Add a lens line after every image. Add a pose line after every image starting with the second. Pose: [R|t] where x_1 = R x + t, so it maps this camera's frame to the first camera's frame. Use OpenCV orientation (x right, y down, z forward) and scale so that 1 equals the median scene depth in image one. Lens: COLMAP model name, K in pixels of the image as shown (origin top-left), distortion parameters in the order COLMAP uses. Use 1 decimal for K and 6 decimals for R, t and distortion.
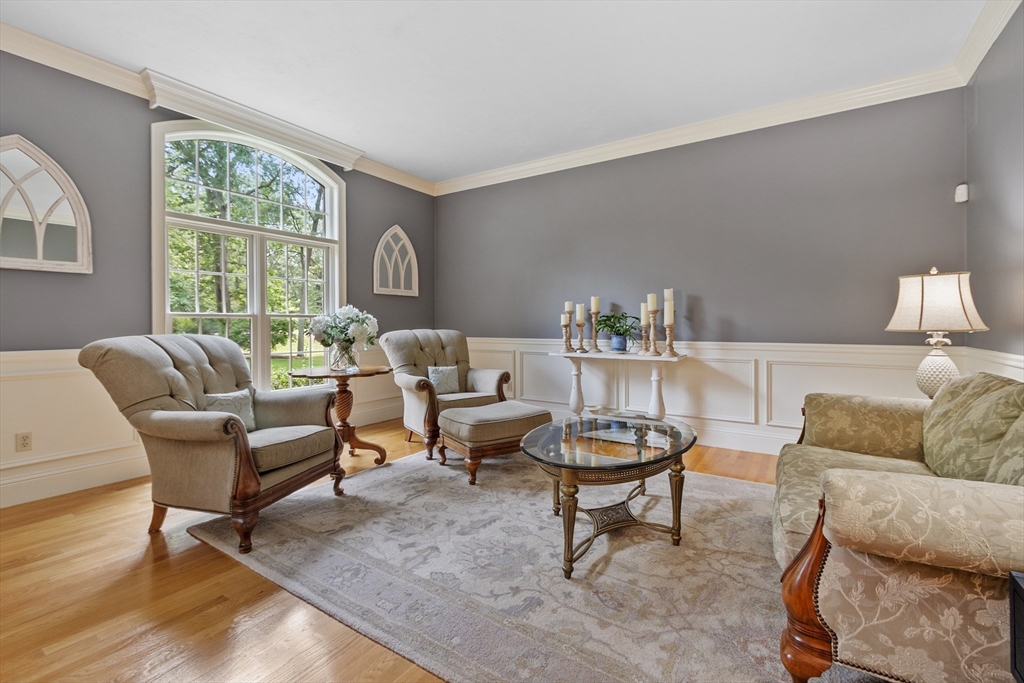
lens RADIAL K [[459.0, 0, 513.0], [0, 459.0, 333.8], [0, 0, 1]] dist [0.003350, 0.000167]
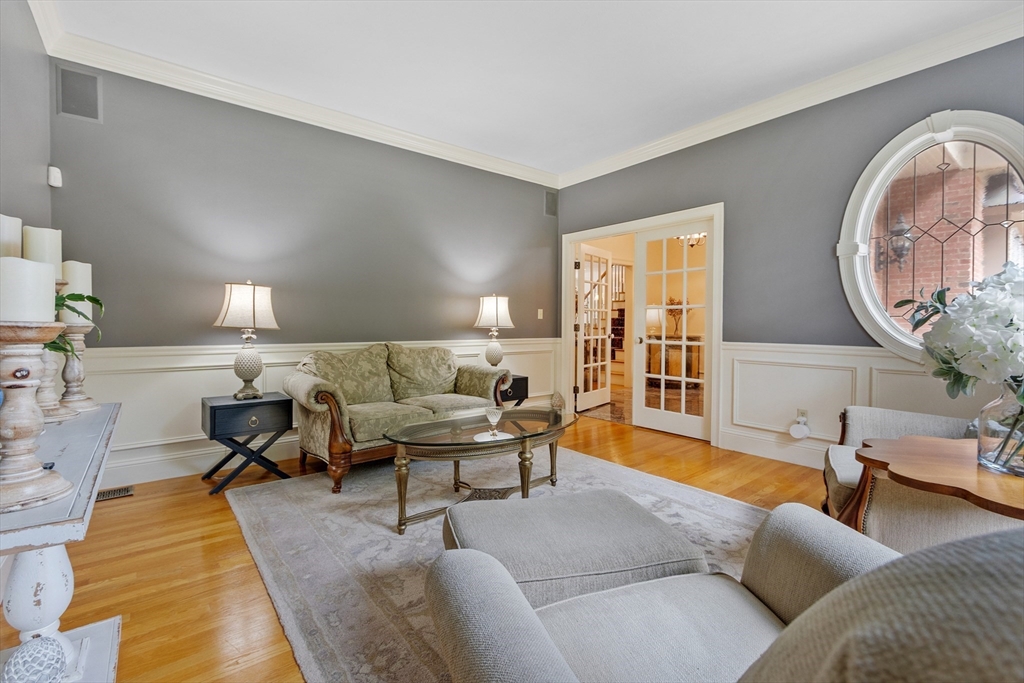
lens RADIAL K [[459.0, 0, 513.9], [0, 459.0, 335.3], [0, 0, 1]] dist [0.003350, 0.000167]
pose [[-0.954251, -0.004140, 0.298977, -0.173558], [0.006289, 0.999405, 0.033913, -0.027294], [-0.298939, 0.034242, -0.953658, 2.020365]]
